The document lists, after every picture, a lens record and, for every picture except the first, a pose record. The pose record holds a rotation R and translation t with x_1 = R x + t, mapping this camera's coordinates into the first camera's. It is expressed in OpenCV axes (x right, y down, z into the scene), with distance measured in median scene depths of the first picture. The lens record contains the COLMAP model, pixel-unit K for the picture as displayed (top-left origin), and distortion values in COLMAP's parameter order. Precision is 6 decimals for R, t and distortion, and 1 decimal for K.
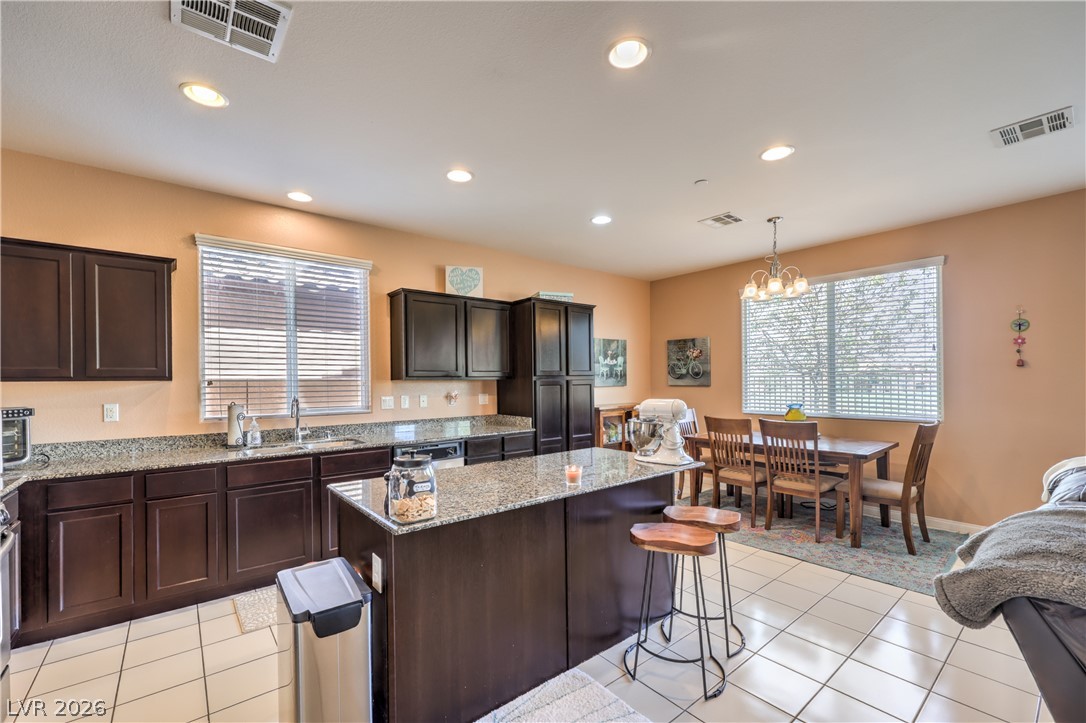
lens RADIAL K [[440.9, 0, 537.2], [0, 440.9, 380.8], [0, 0, 1]] dist [-0.001982, -0.000656]
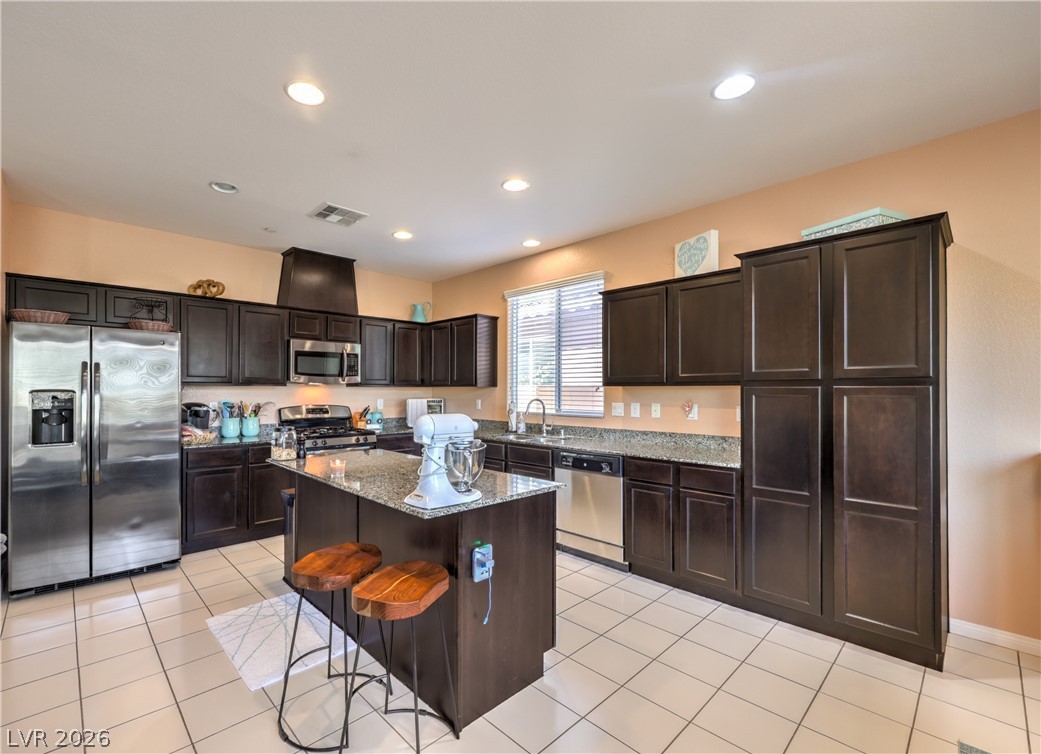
lens RADIAL K [[459.1, 0, 474.3], [0, 459.1, 389.7], [0, 0, 1]] dist [-0.000085, 0.000744]
pose [[0.065193, 0.009907, -0.997823, 0.608964], [-0.001449, 0.999951, 0.009834, -0.003447], [0.997872, 0.000805, 0.065204, 0.577870]]
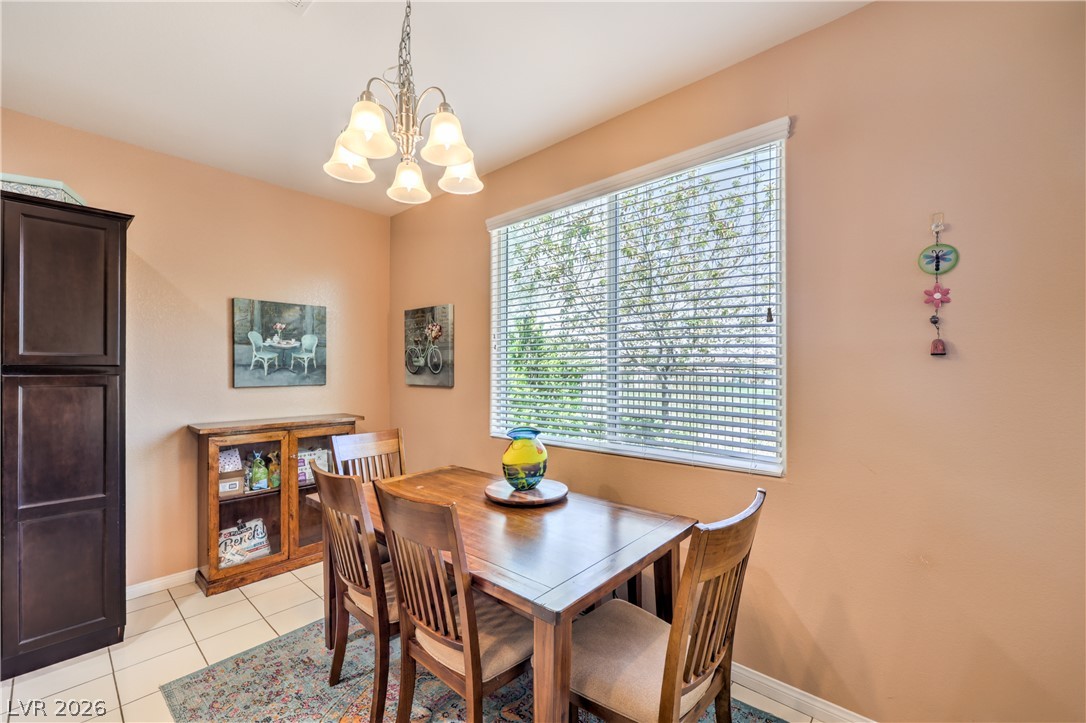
lens RADIAL K [[440.9, 0, 538.7], [0, 440.9, 371.3], [0, 0, 1]] dist [-0.001982, -0.000656]
pose [[0.986633, 0.012196, 0.162498, 0.536101], [-0.011275, 0.999915, -0.006591, -0.009454], [-0.162565, 0.004670, 0.986687, 0.530757]]
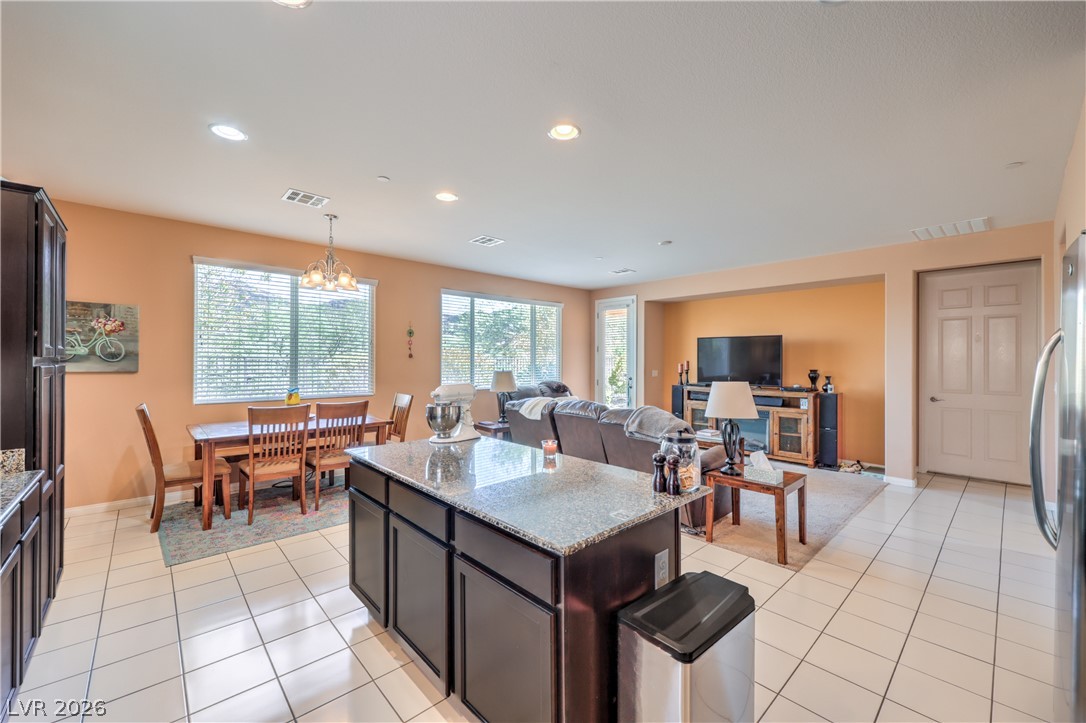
lens RADIAL K [[440.9, 0, 554.0], [0, 440.9, 358.5], [0, 0, 1]] dist [-0.001982, -0.000656]
pose [[-0.081588, 0.015761, 0.996542, -0.514238], [-0.003821, 0.999863, -0.016126, -0.003124], [-0.996659, -0.005123, -0.081516, 0.484621]]
